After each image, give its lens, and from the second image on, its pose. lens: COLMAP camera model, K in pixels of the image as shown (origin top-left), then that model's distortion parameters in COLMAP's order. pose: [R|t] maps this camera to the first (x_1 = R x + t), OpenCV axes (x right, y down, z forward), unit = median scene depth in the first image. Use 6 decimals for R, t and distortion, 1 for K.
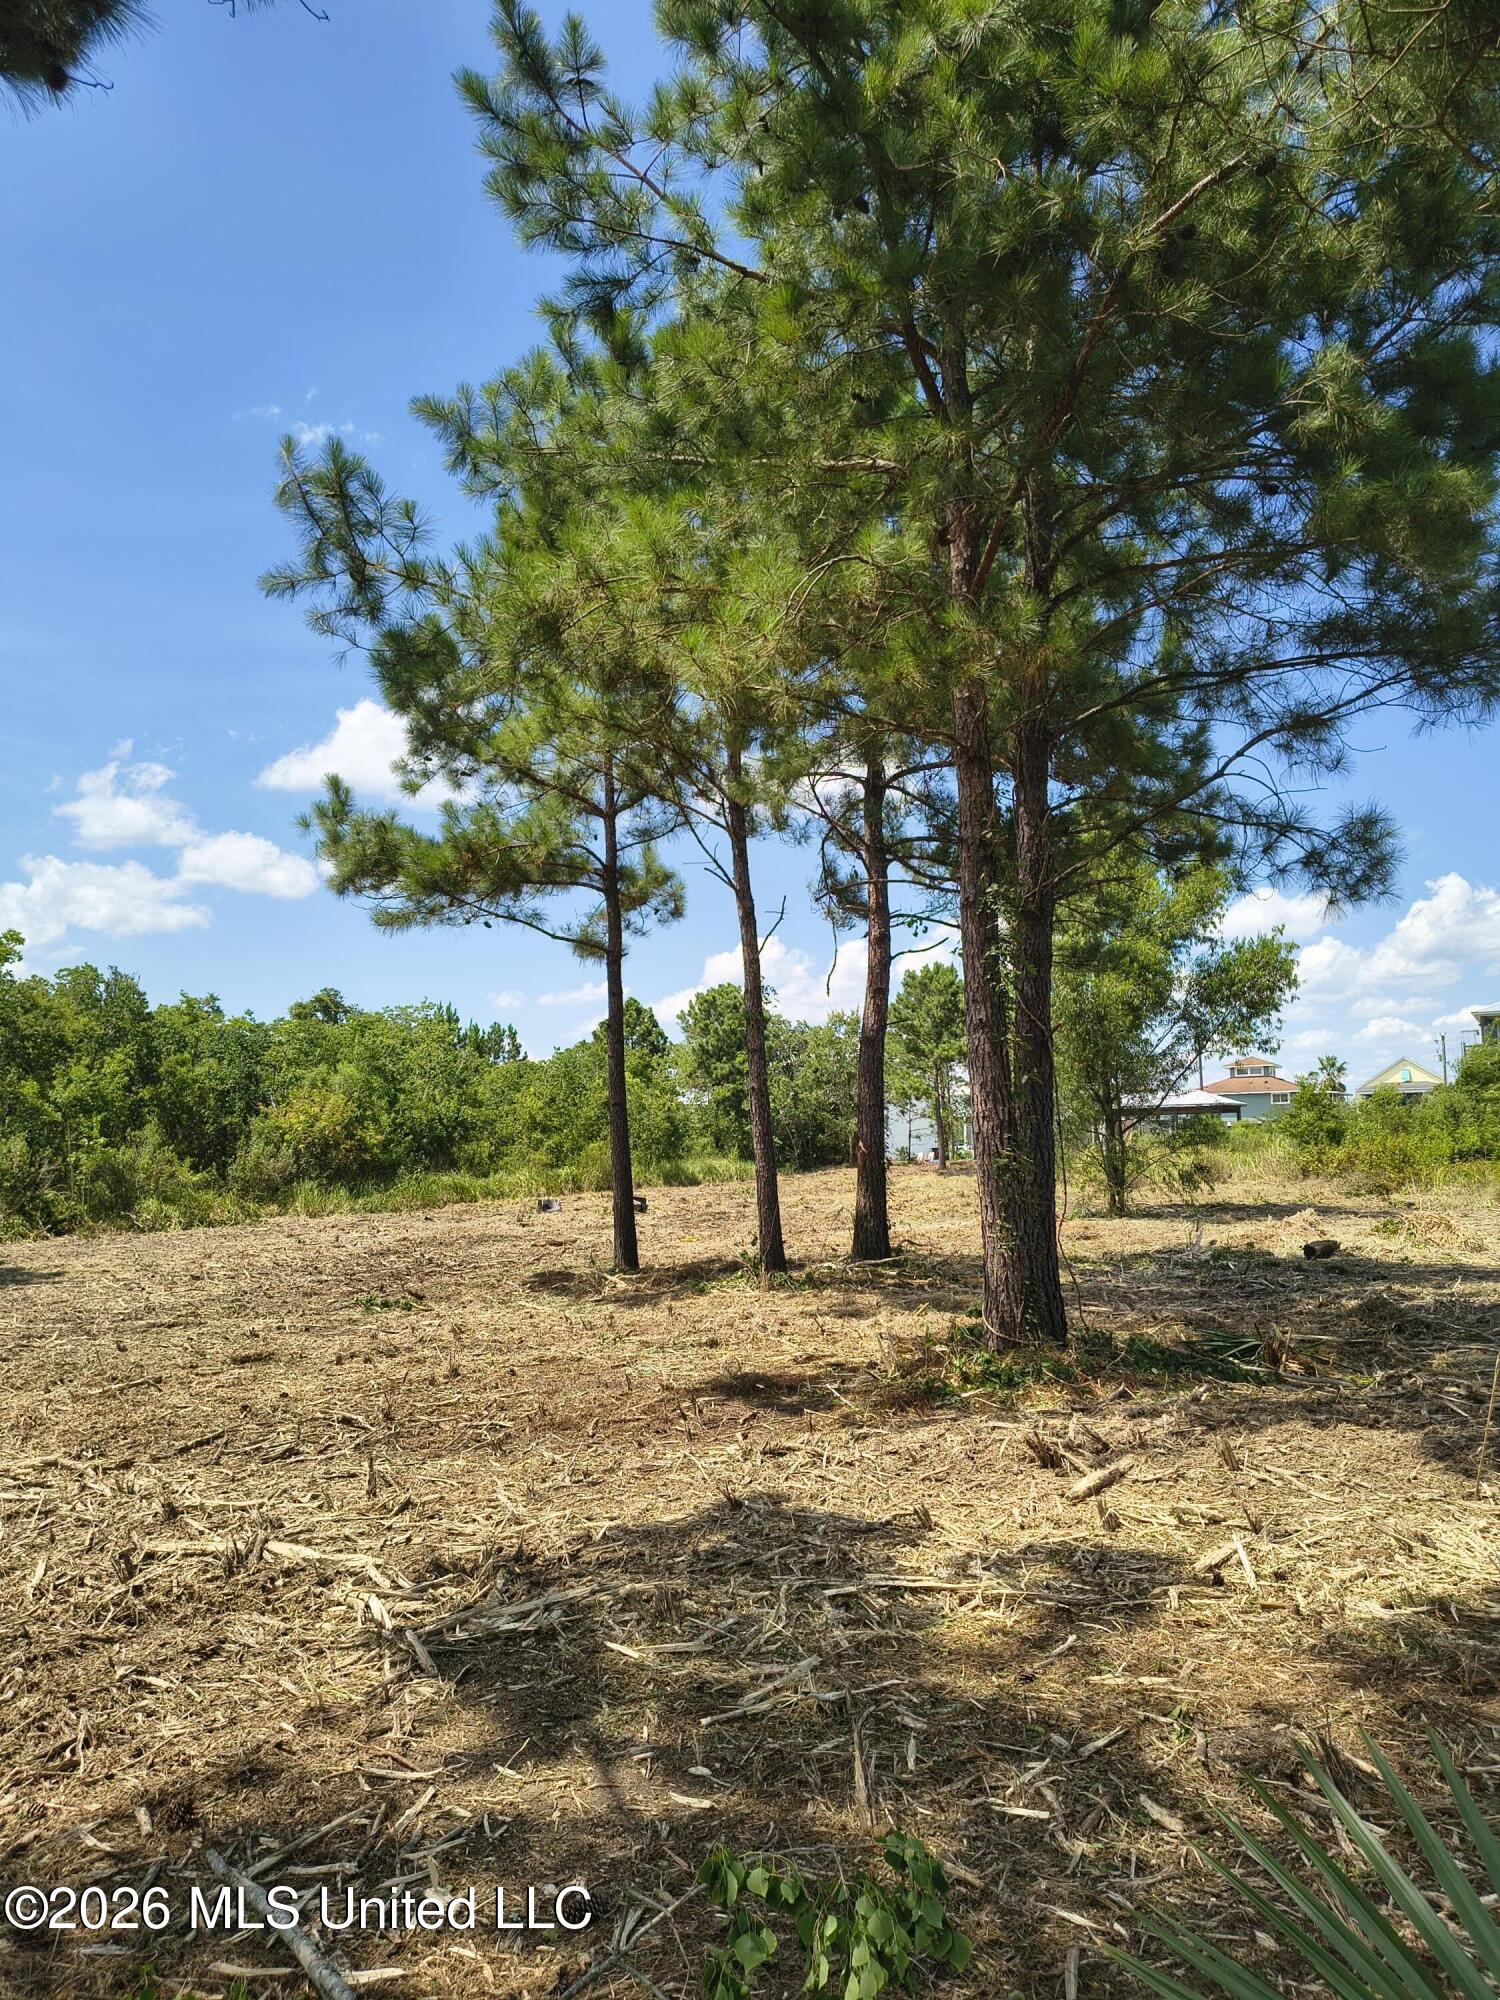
lens RADIAL K [[1382.9, 0, 755.9], [0, 1382.9, 1040.8], [0, 0, 1]] dist [0.038289, 0.000464]
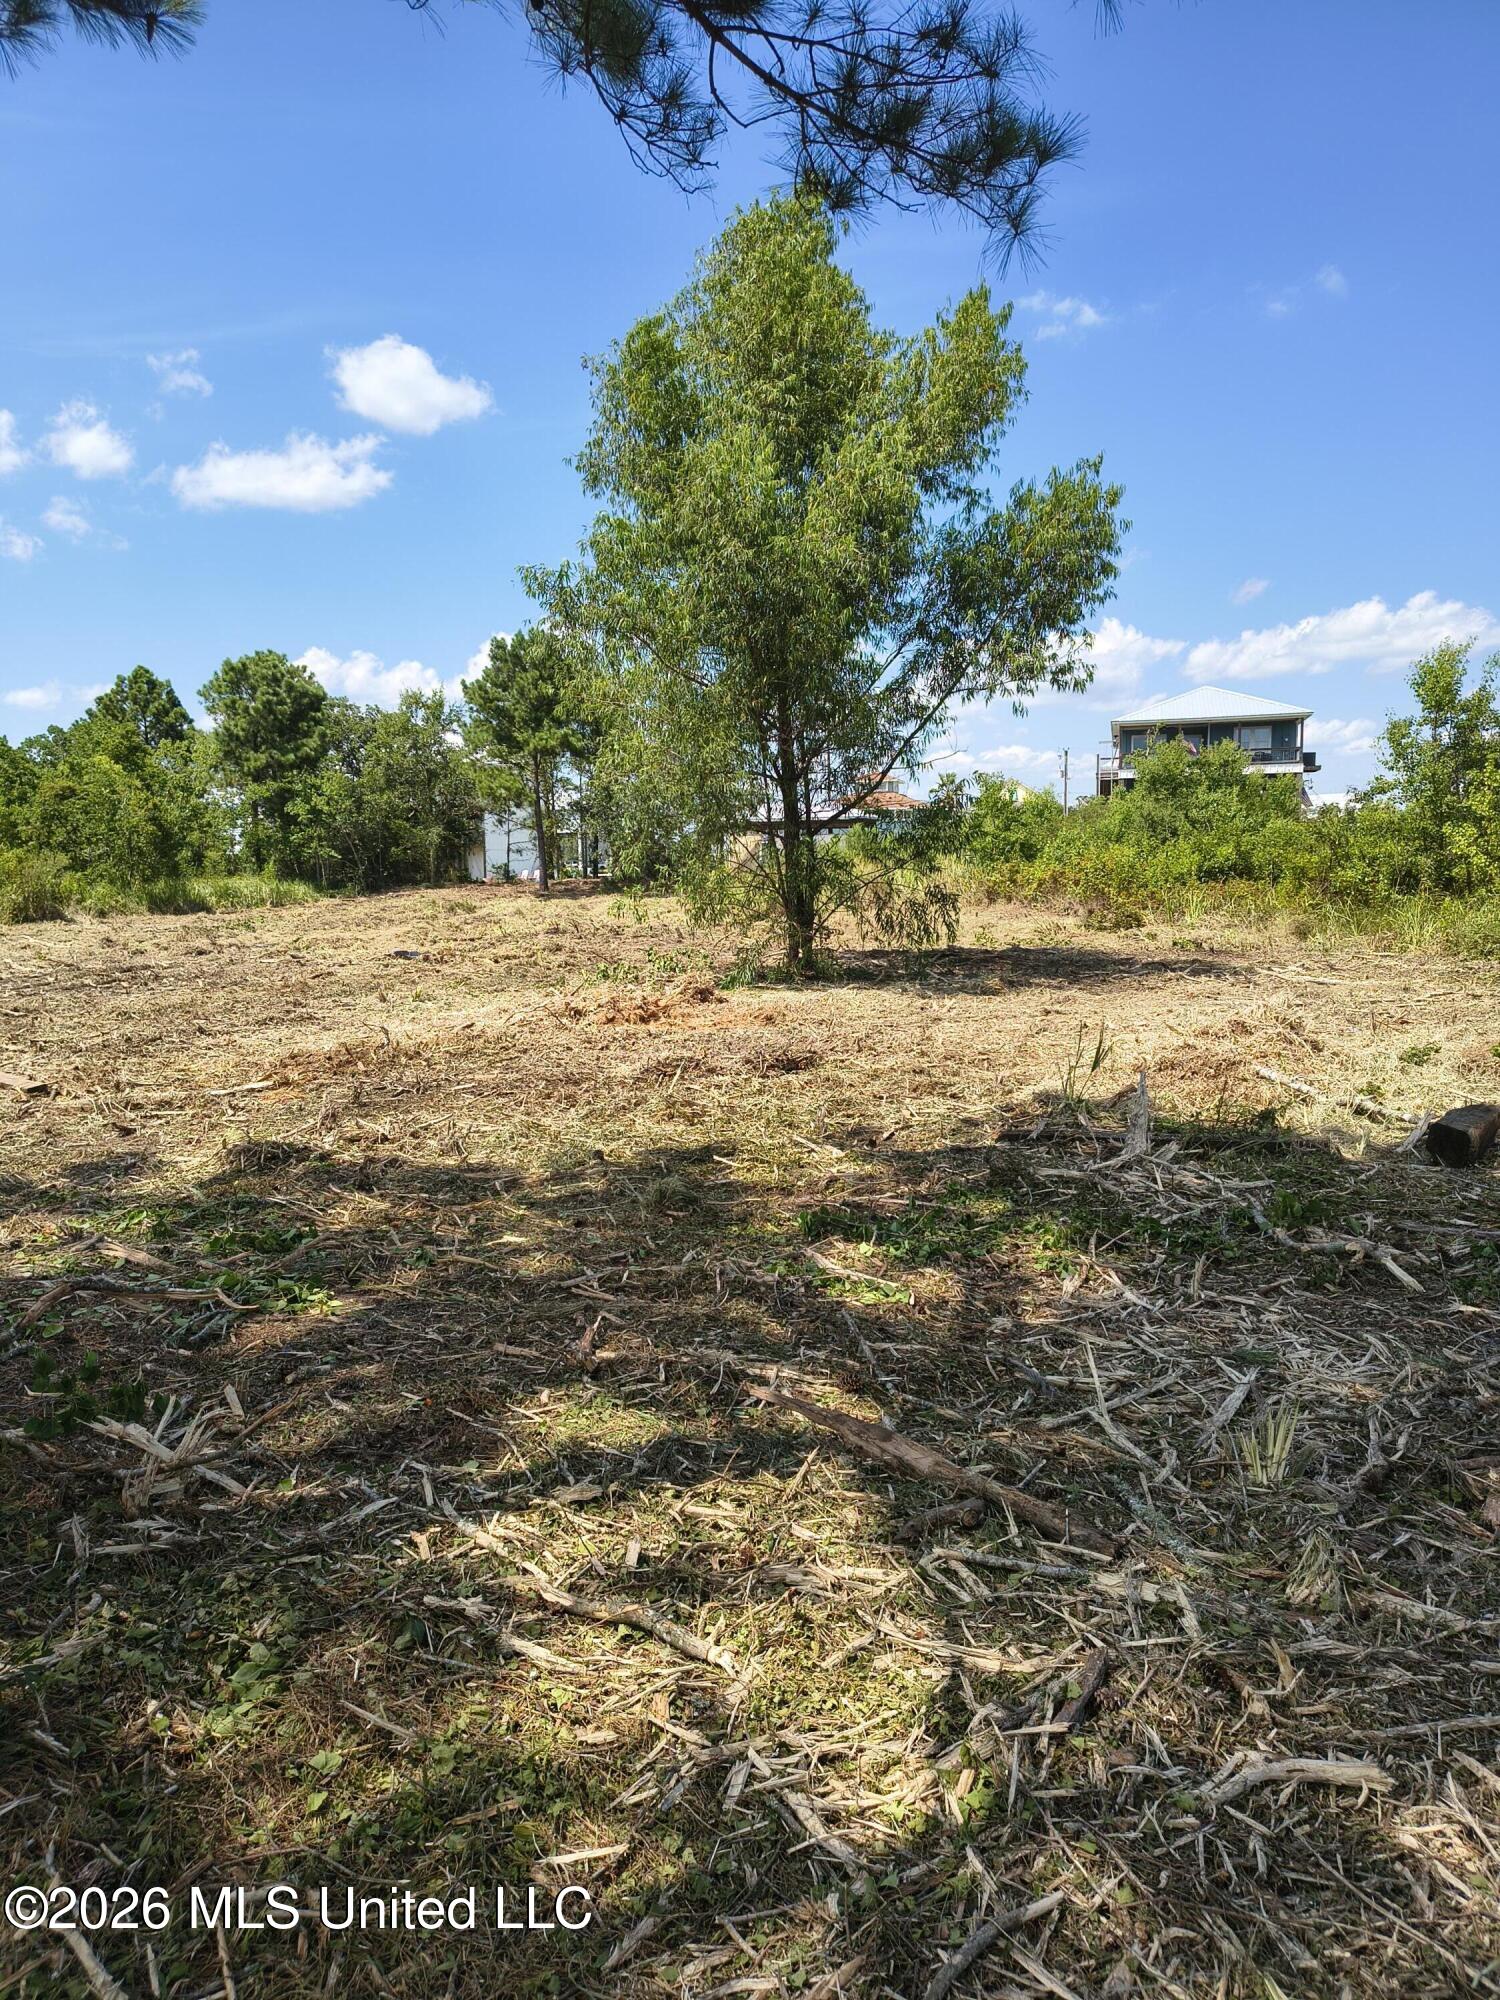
lens RADIAL K [[1382.9, 0, 755.9], [0, 1382.9, 1040.8], [0, 0, 1]] dist [0.038289, 0.000464]
pose [[0.962887, -0.030406, 0.268185, 0.038846], [-0.024107, 0.979975, 0.197658, 0.017401], [-0.268824, -0.196788, 0.942872, 0.205504]]
